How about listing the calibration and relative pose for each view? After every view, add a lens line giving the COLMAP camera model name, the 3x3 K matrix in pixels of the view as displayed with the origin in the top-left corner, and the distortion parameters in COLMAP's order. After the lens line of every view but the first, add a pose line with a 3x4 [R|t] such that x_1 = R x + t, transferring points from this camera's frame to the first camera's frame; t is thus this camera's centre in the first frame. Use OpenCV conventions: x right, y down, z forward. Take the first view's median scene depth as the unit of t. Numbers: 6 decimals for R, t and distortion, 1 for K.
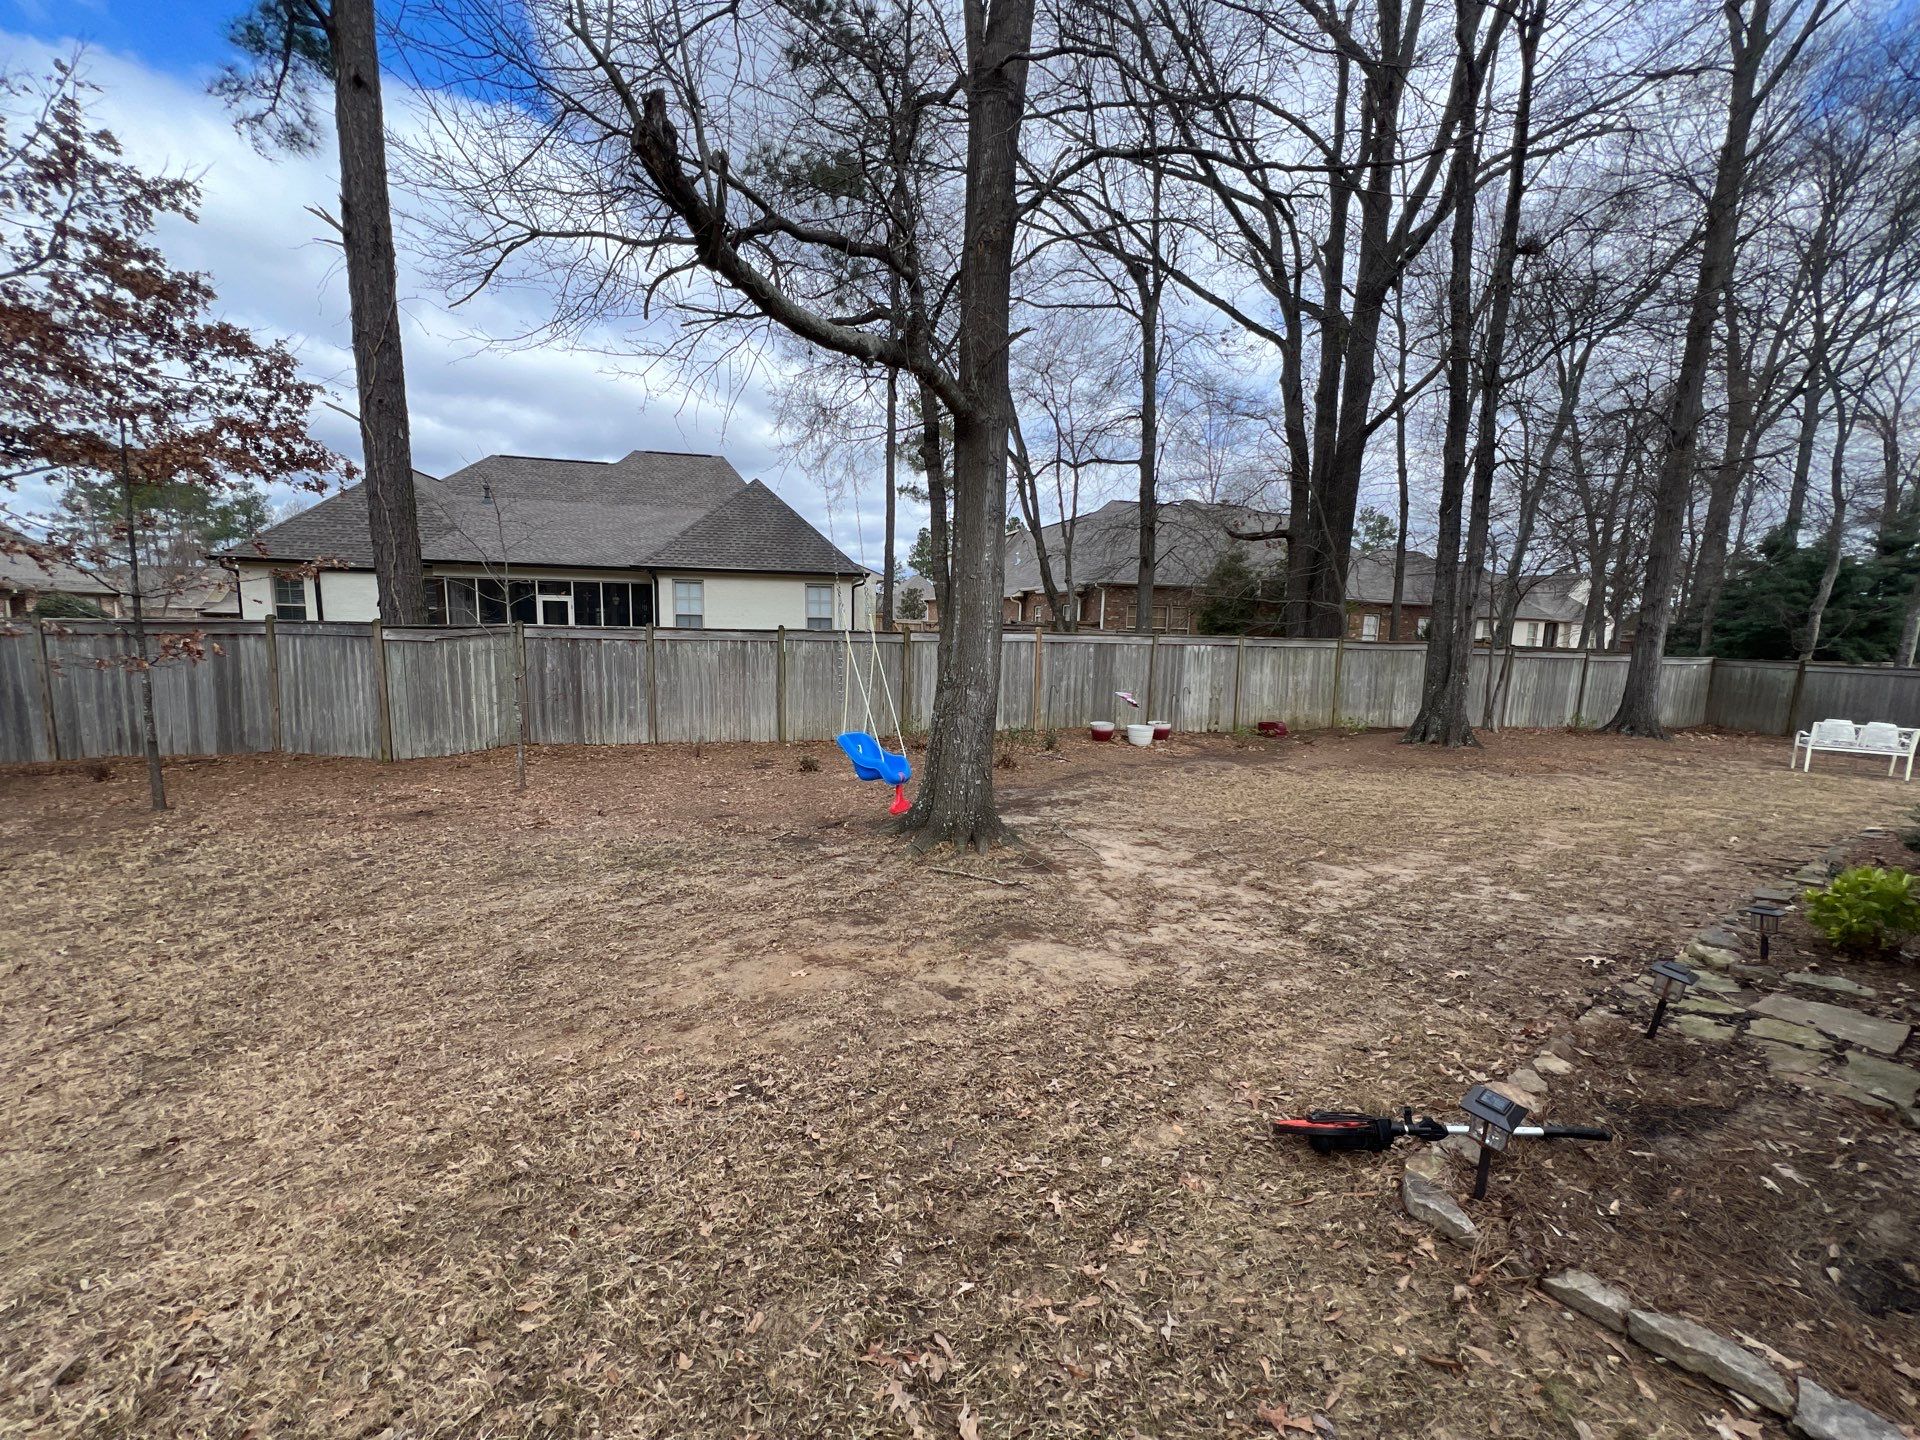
lens RADIAL K [[755.5, 0, 964.0], [0, 755.5, 725.8], [0, 0, 1]] dist [0.002434, -0.001049]
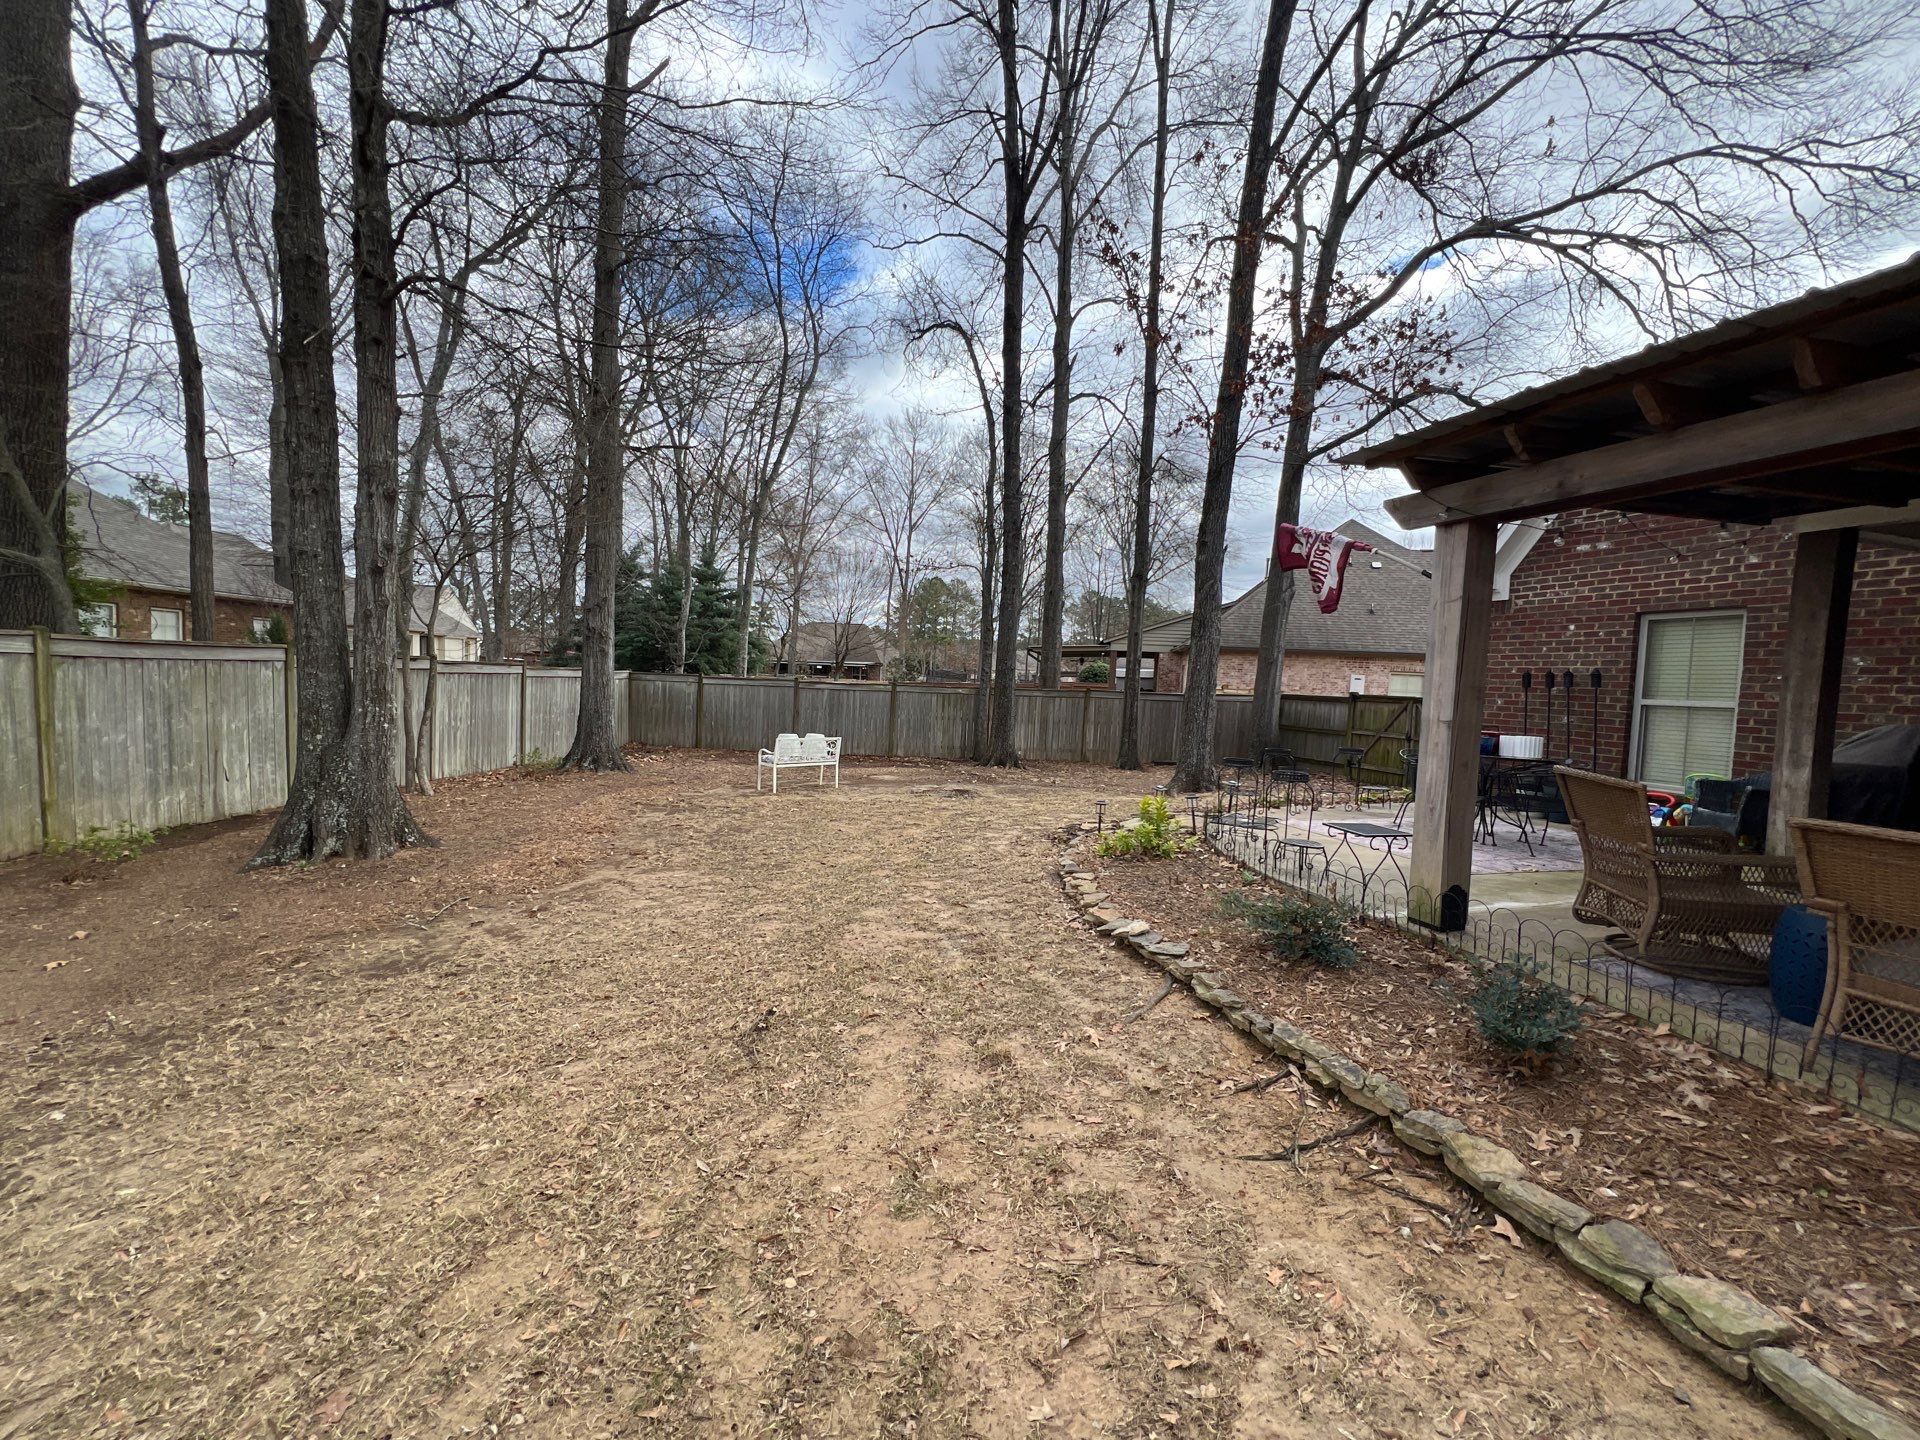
lens RADIAL K [[755.5, 0, 957.6], [0, 755.5, 722.1], [0, 0, 1]] dist [0.002434, -0.001049]
pose [[0.281345, -0.073334, 0.956800, 0.239111], [0.099256, 0.993952, 0.046996, -0.035804], [-0.954460, 0.081746, 0.286922, 0.407939]]
